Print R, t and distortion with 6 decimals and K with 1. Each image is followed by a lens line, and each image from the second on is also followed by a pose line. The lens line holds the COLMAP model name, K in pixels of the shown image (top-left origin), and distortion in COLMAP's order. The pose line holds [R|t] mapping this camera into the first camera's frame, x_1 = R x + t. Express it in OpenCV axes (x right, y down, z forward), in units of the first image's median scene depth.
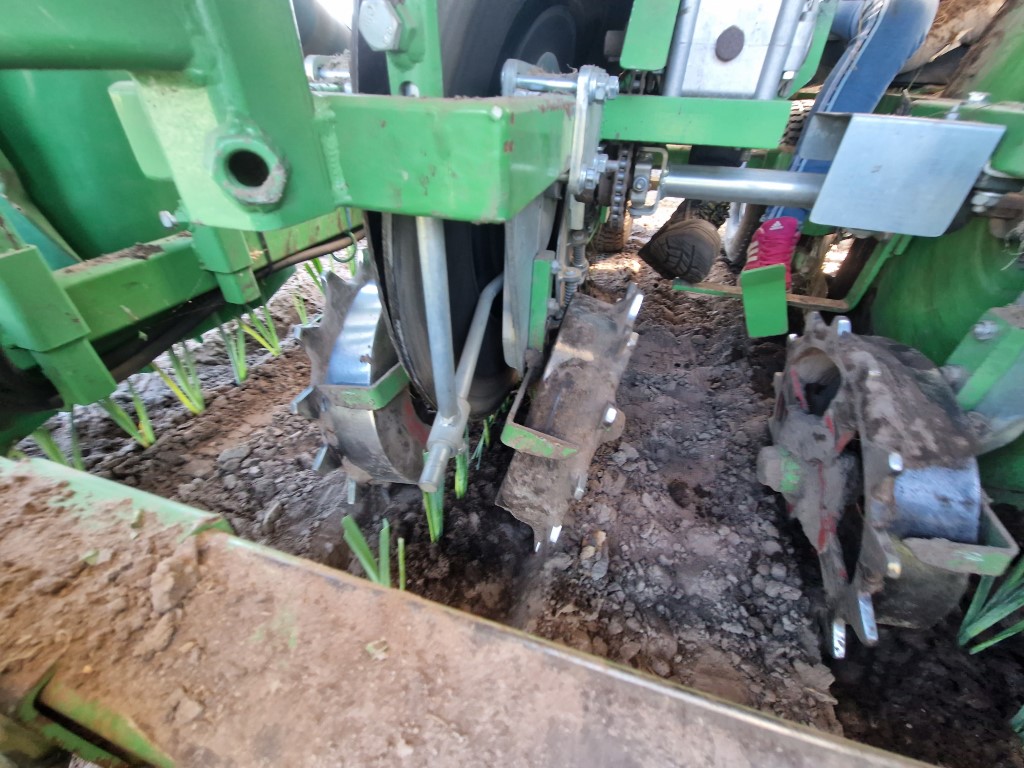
lens RADIAL K [[415.8, 0, 516.7], [0, 415.8, 380.4], [0, 0, 1]] dist [0.004498, -0.005491]
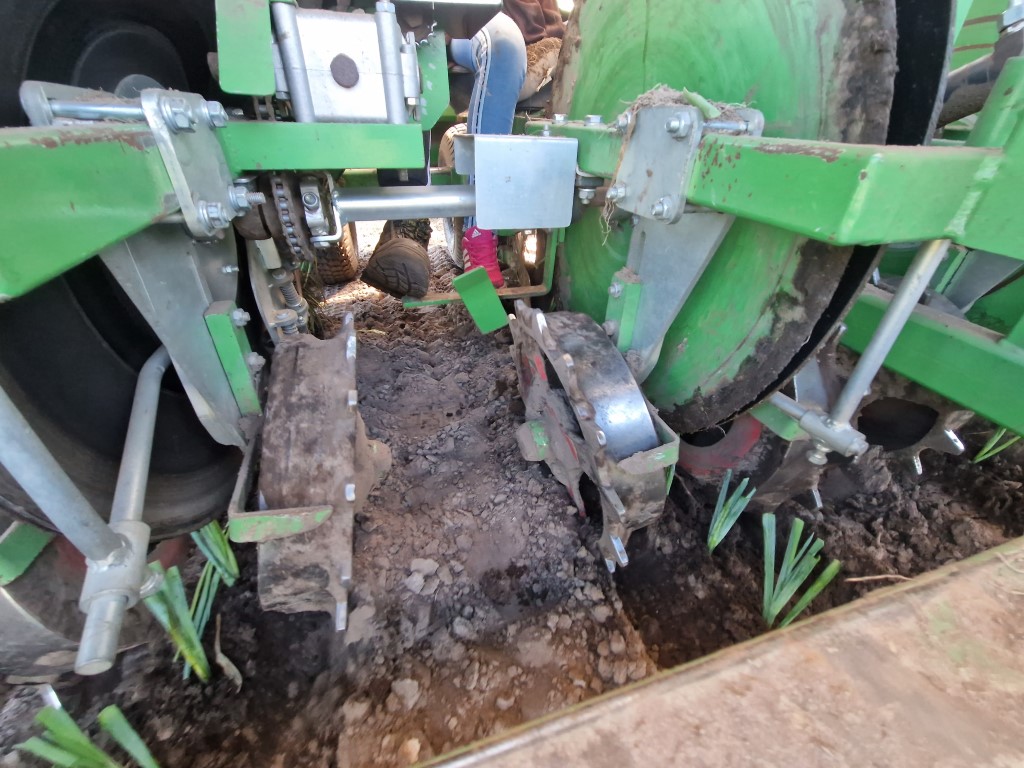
lens RADIAL K [[415.8, 0, 519.7], [0, 415.8, 381.3], [0, 0, 1]] dist [0.004498, -0.005491]
pose [[0.831494, -0.302931, 0.465671, 0.152991], [0.322688, 0.945701, 0.039017, 0.003387], [-0.452205, 0.117824, 0.884097, -0.000461]]
